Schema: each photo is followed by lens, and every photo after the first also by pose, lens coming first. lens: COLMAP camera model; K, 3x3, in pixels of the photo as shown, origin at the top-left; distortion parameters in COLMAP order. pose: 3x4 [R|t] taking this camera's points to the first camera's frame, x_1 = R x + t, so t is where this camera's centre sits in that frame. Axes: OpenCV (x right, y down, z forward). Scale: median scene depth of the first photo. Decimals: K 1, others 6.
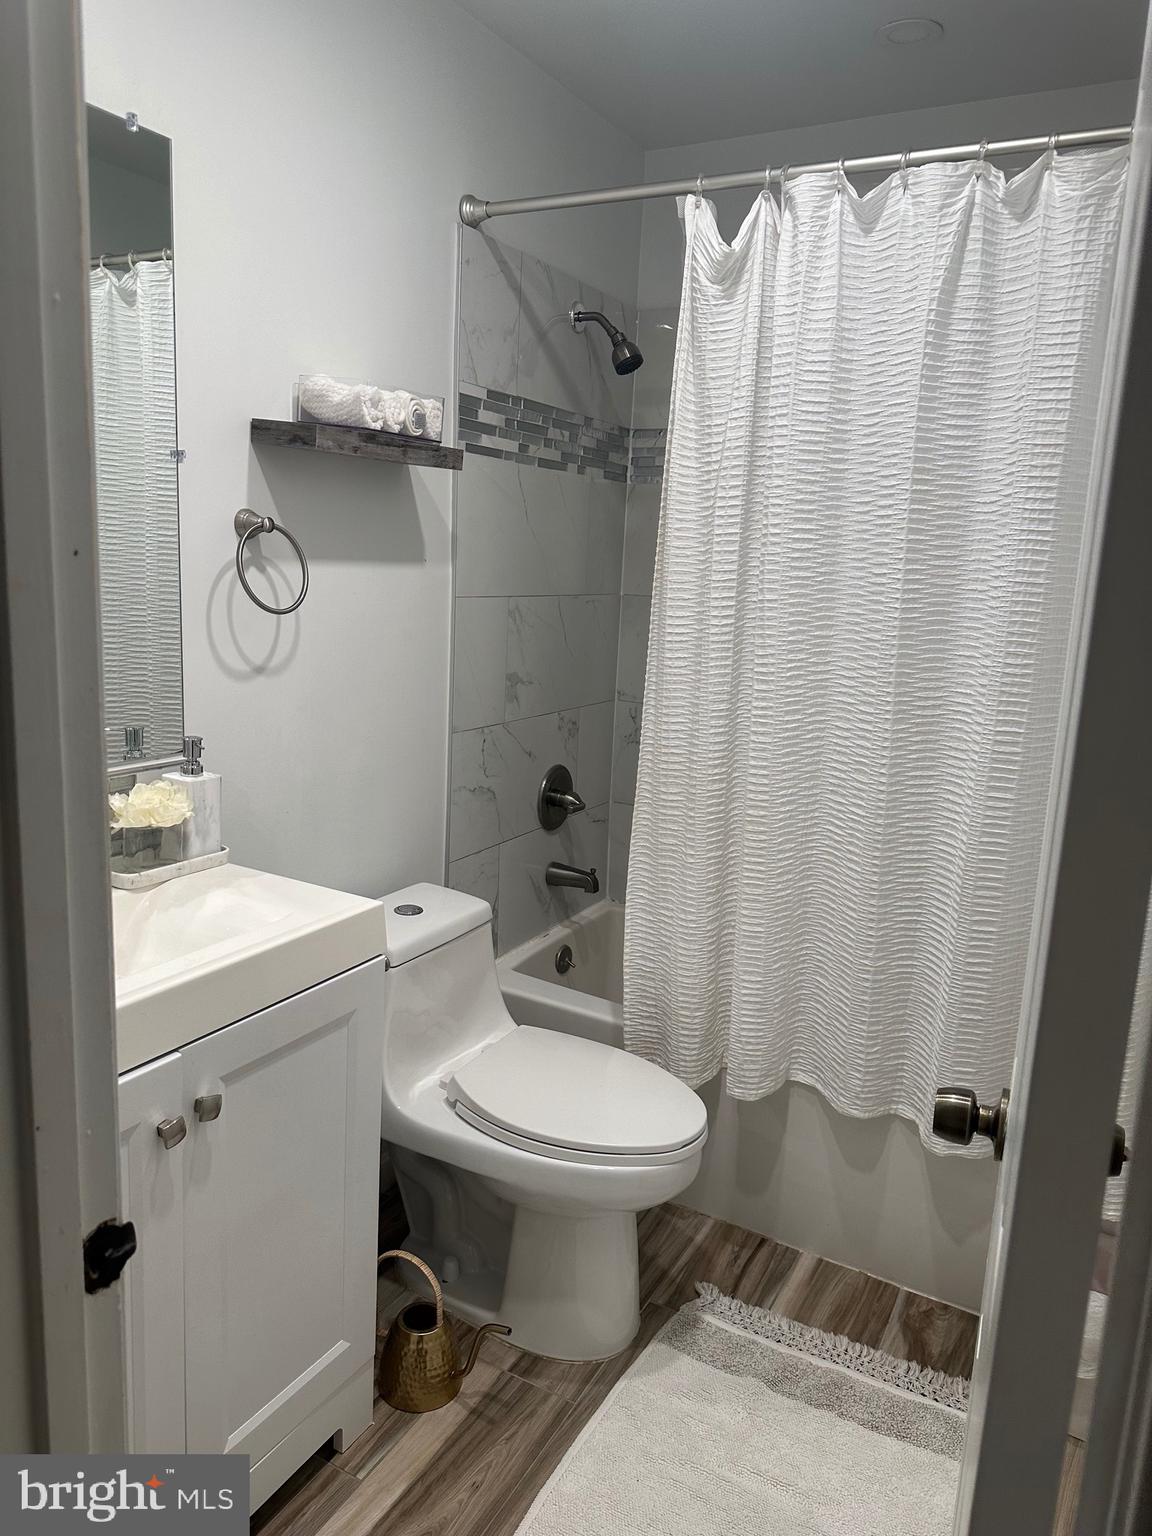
lens RADIAL K [[1096.6, 0, 559.5], [0, 1096.6, 788.0], [0, 0, 1]] dist [0.181900, -0.346226]
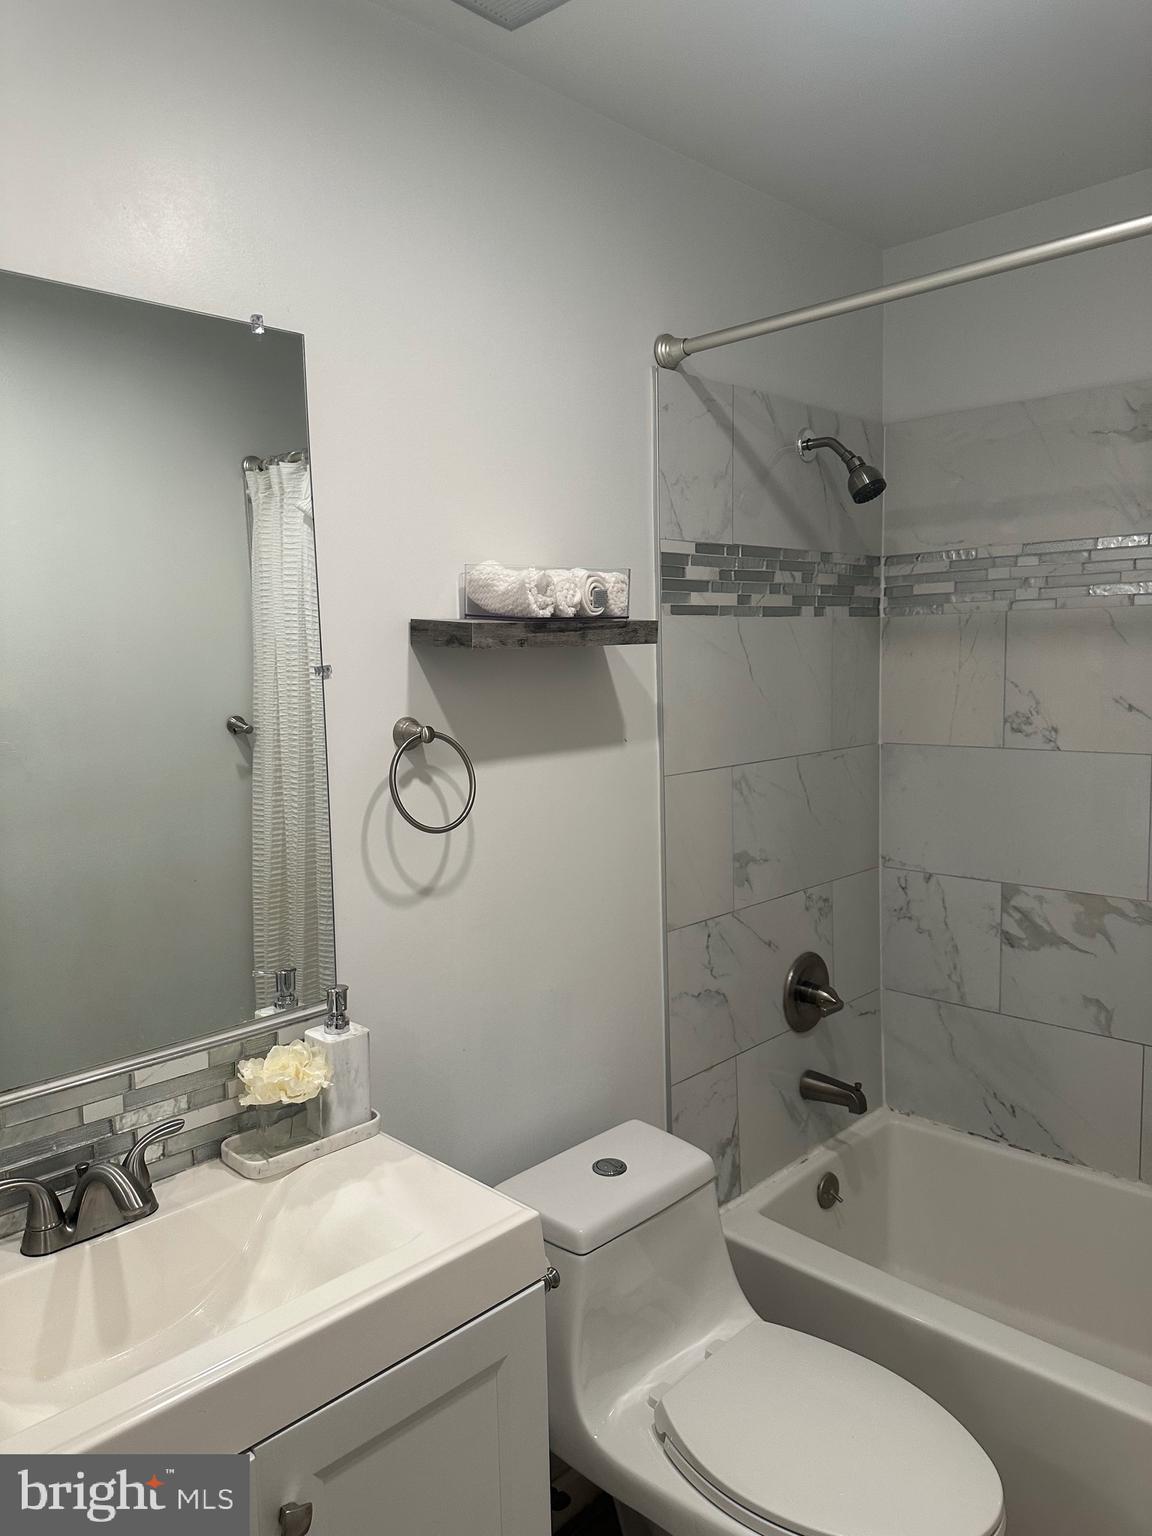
lens RADIAL K [[1096.6, 0, 559.5], [0, 1096.6, 788.0], [0, 0, 1]] dist [0.181900, -0.346226]
pose [[0.963769, -0.042917, -0.263264, 0.053276], [0.019412, 0.995640, -0.091242, -0.086545], [0.266032, 0.082826, 0.960399, 0.148108]]
